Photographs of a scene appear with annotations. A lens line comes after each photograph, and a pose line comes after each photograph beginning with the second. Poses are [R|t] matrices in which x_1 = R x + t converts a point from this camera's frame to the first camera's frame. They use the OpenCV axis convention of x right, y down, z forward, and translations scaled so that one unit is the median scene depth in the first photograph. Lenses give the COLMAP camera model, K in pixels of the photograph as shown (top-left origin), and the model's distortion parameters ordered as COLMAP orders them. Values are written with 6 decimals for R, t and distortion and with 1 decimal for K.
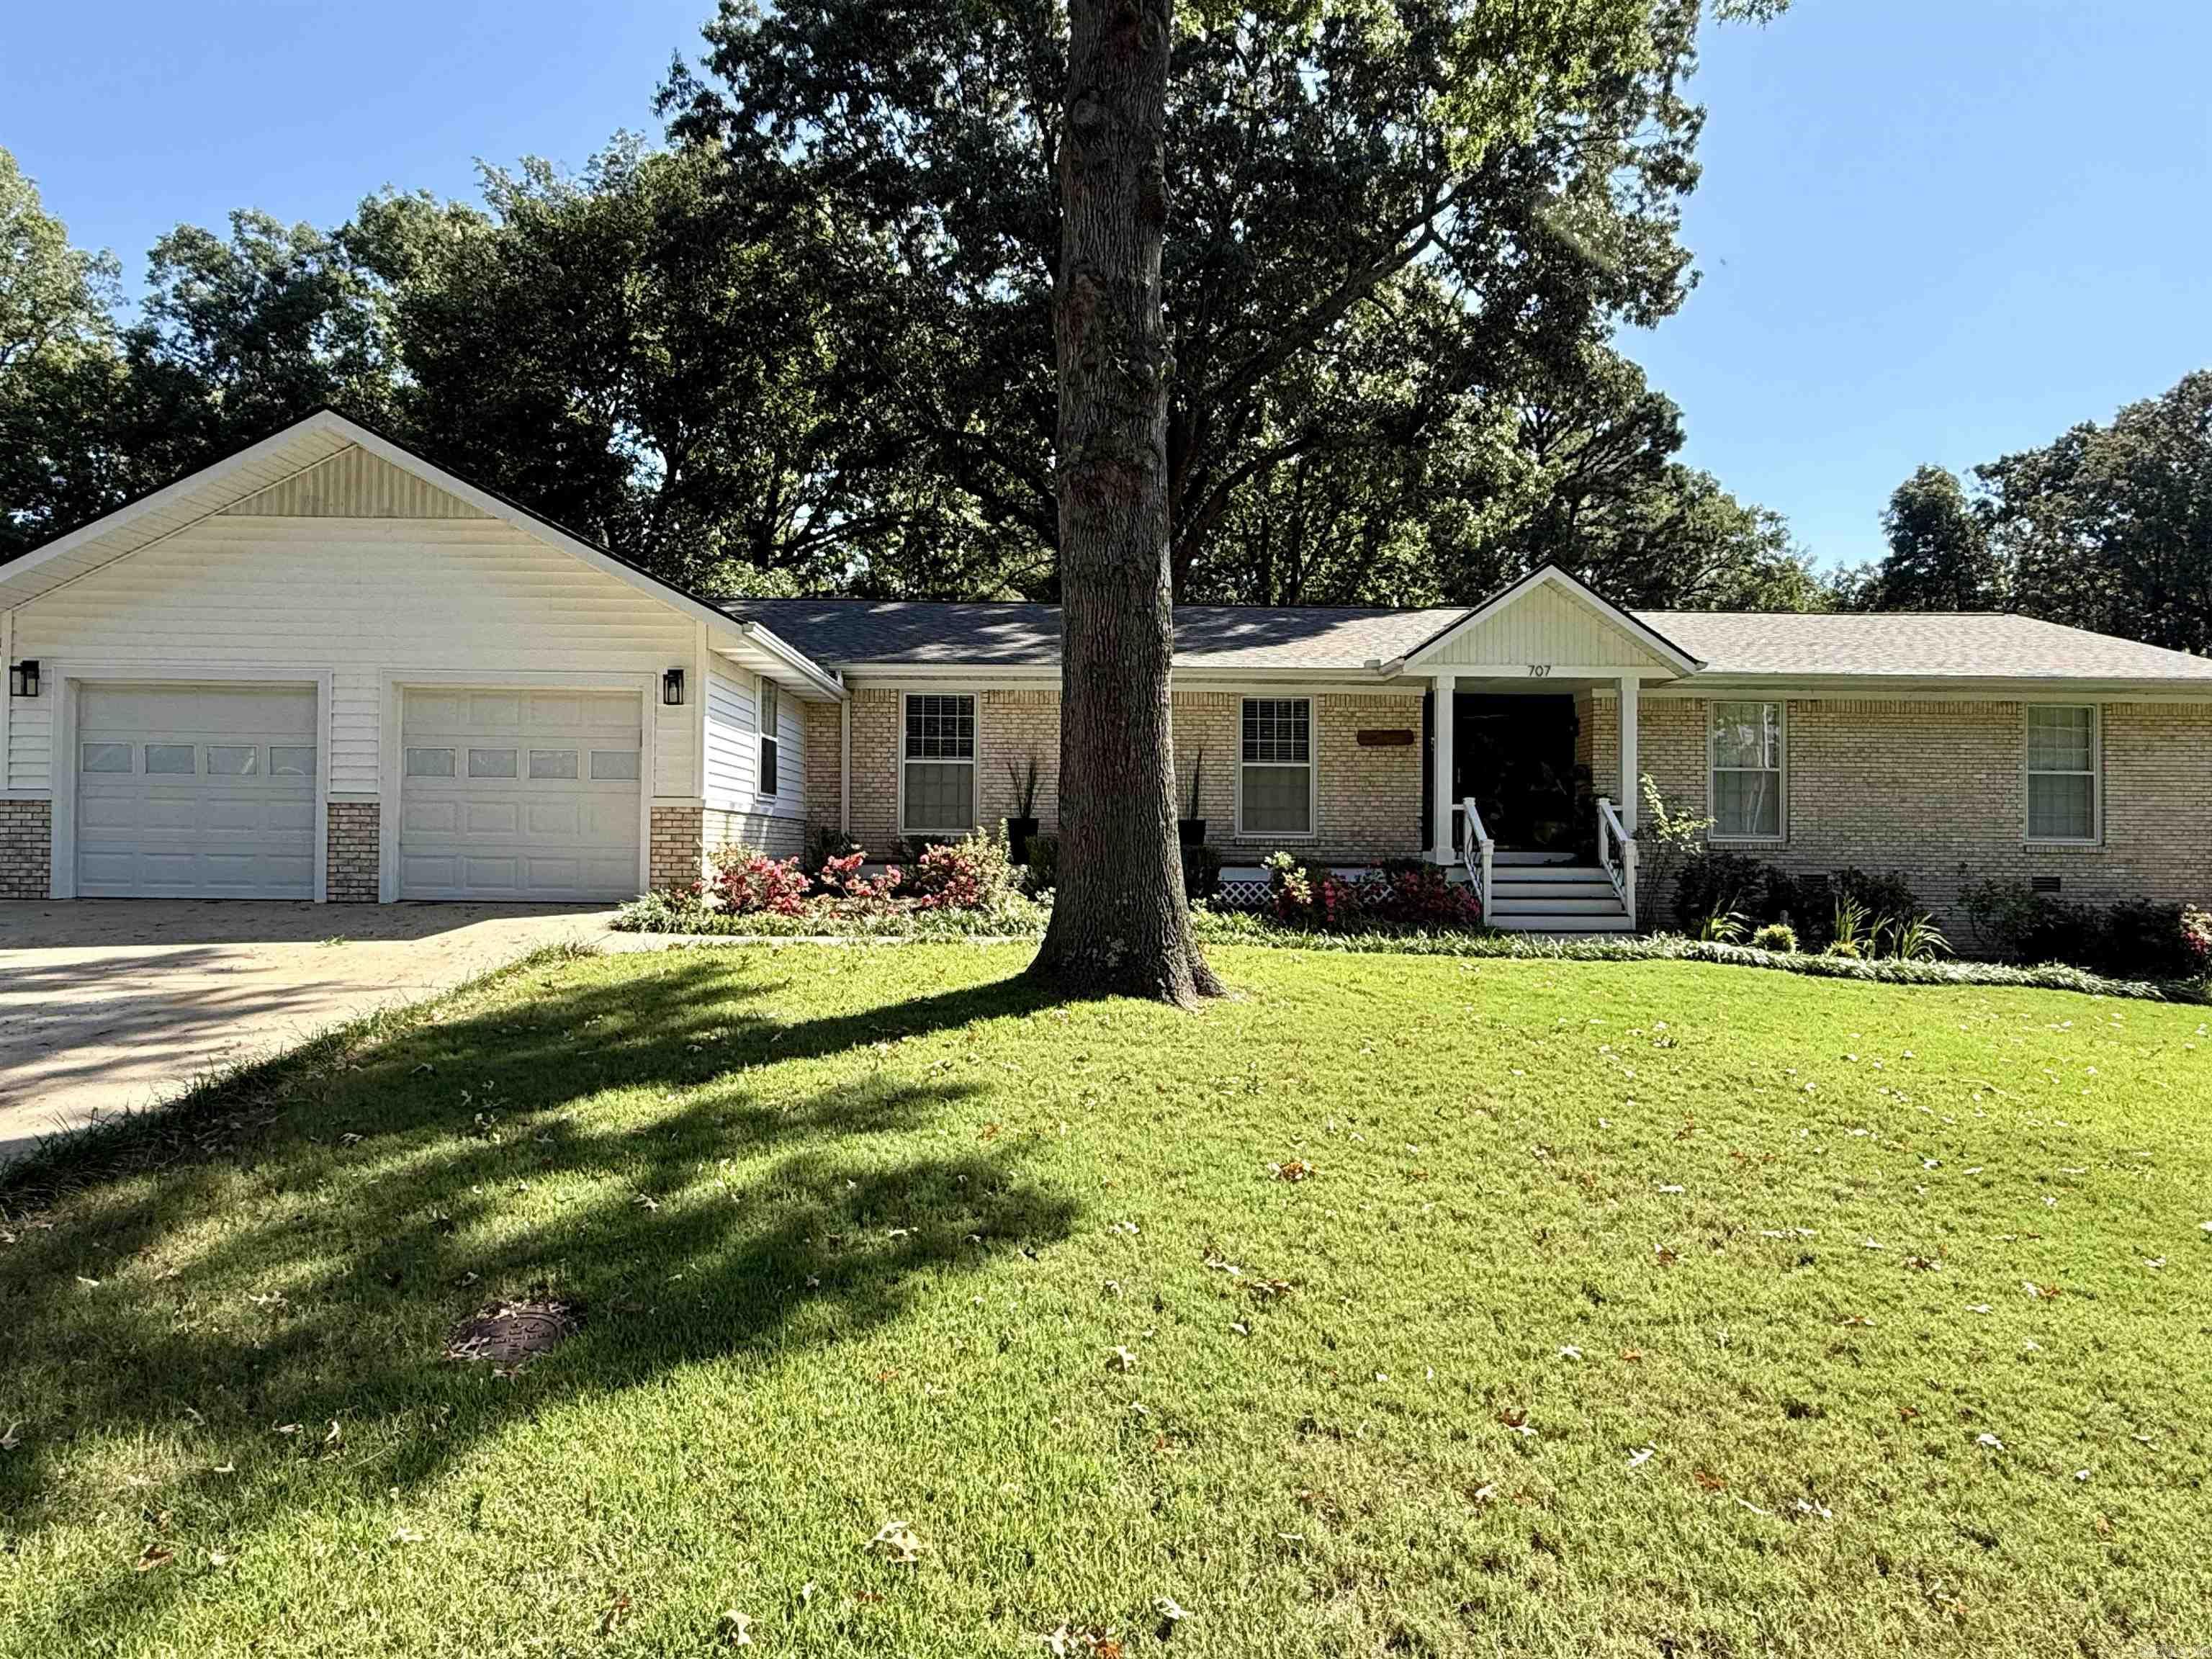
lens RADIAL K [[1351.0, 0, 1103.3], [0, 1351.0, 833.6], [0, 0, 1]] dist [0.000328, 0.001550]
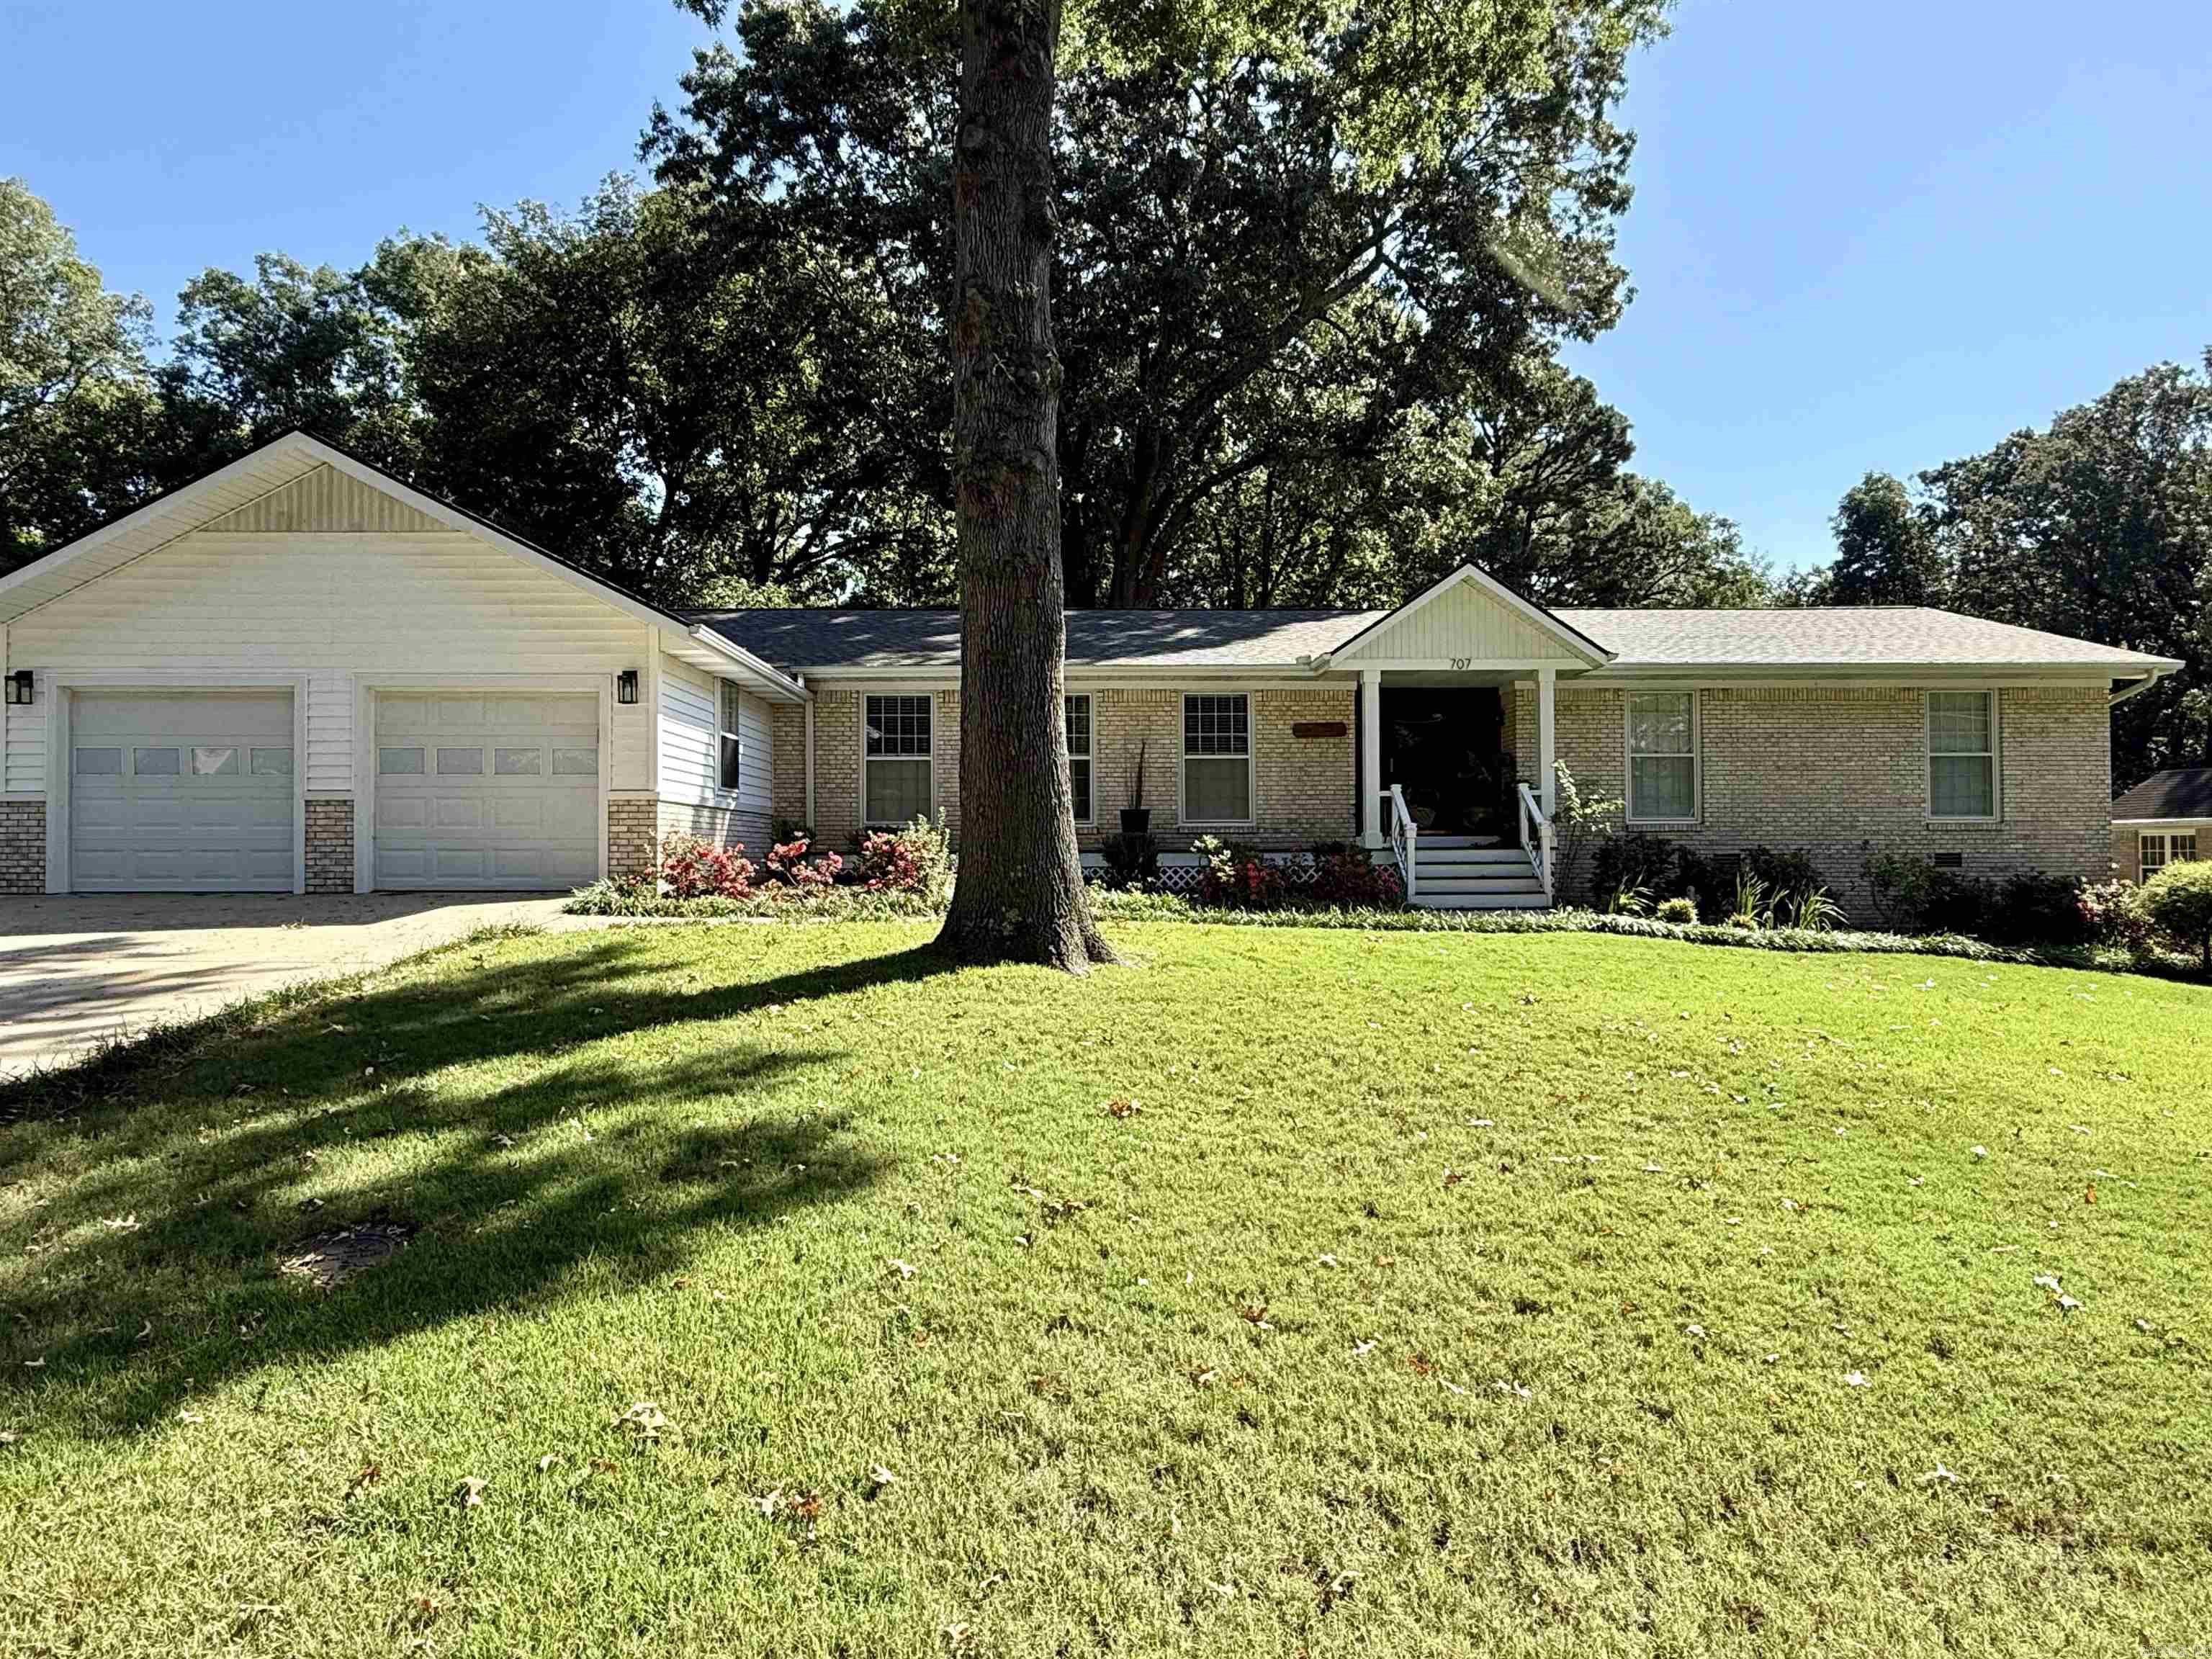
lens RADIAL K [[1282.8, 0, 1103.6], [0, 1282.8, 840.3], [0, 0, 1]] dist [-0.000885, 0.003005]
pose [[0.999893, -0.013754, -0.004949, 0.045718], [0.013767, 0.999902, 0.002608, 0.011232], [0.004913, -0.002676, 0.999984, -0.007054]]
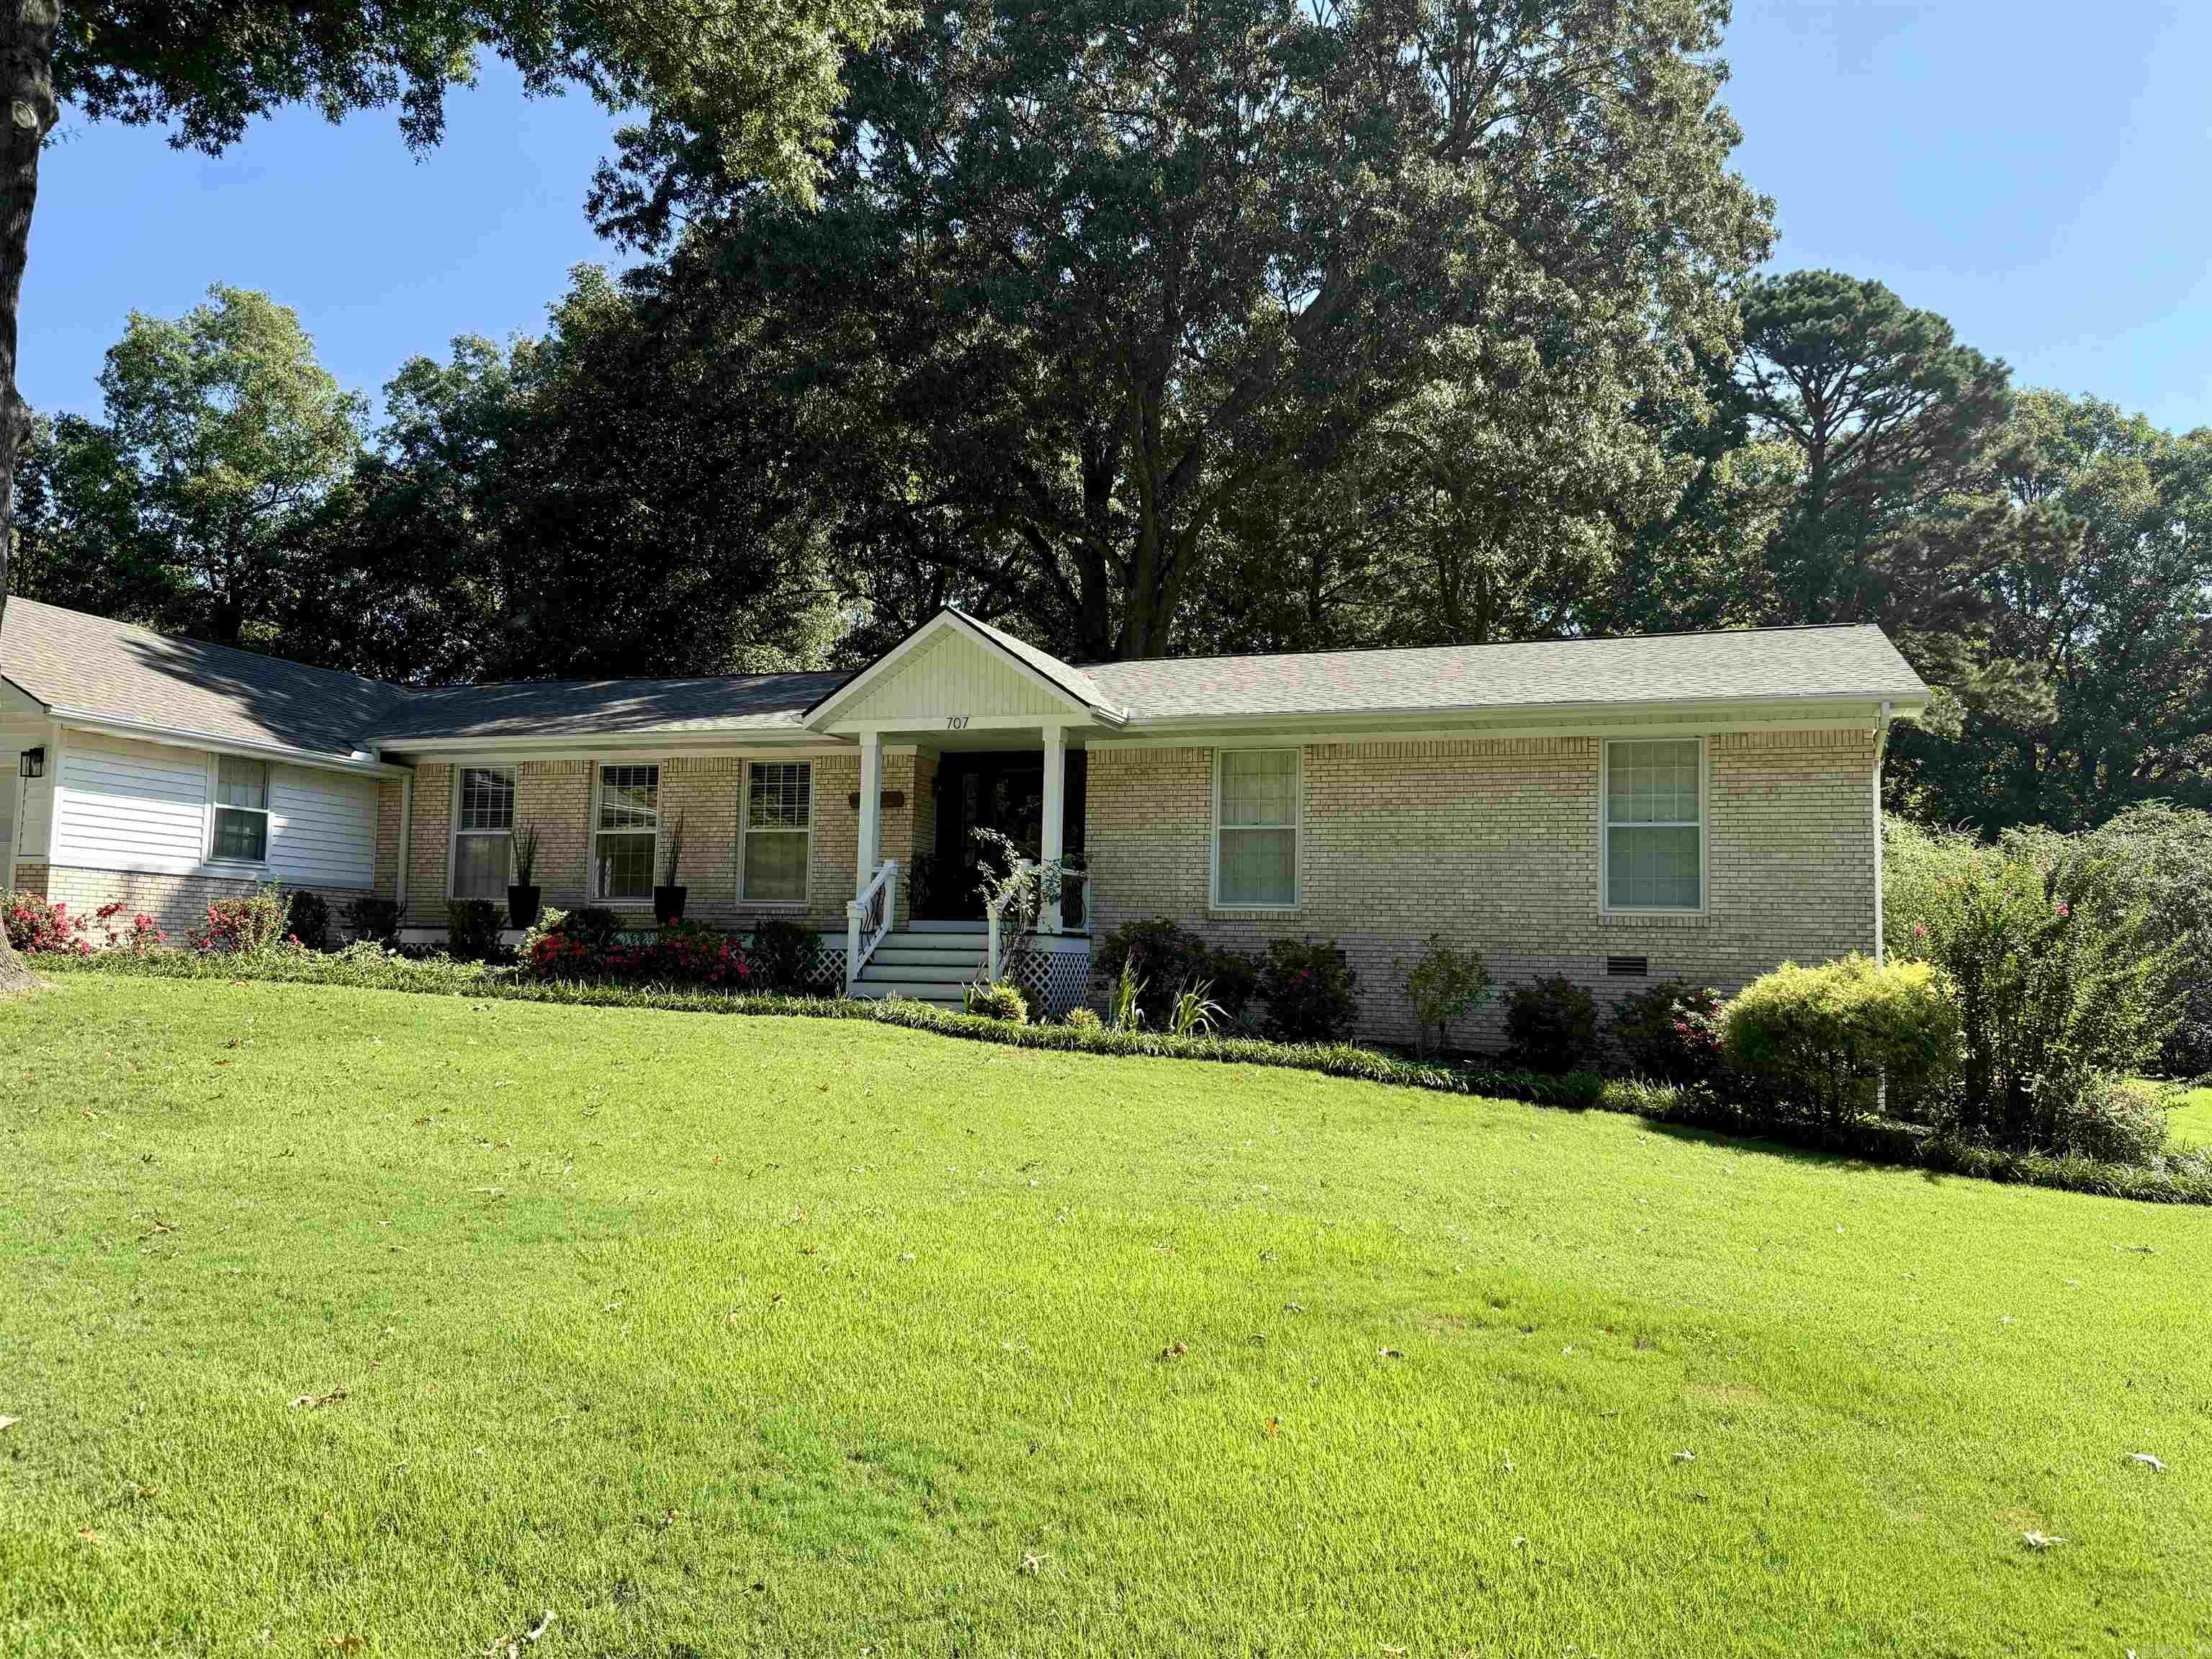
lens RADIAL K [[1660.5, 0, 1106.5], [0, 1660.5, 871.1], [0, 0, 1]] dist [0.040506, 0.000524]
pose [[0.931879, -0.007706, -0.362688, 0.825572], [-0.011817, 0.998599, -0.051578, 0.038761], [0.362577, 0.052350, 0.930482, -0.019014]]
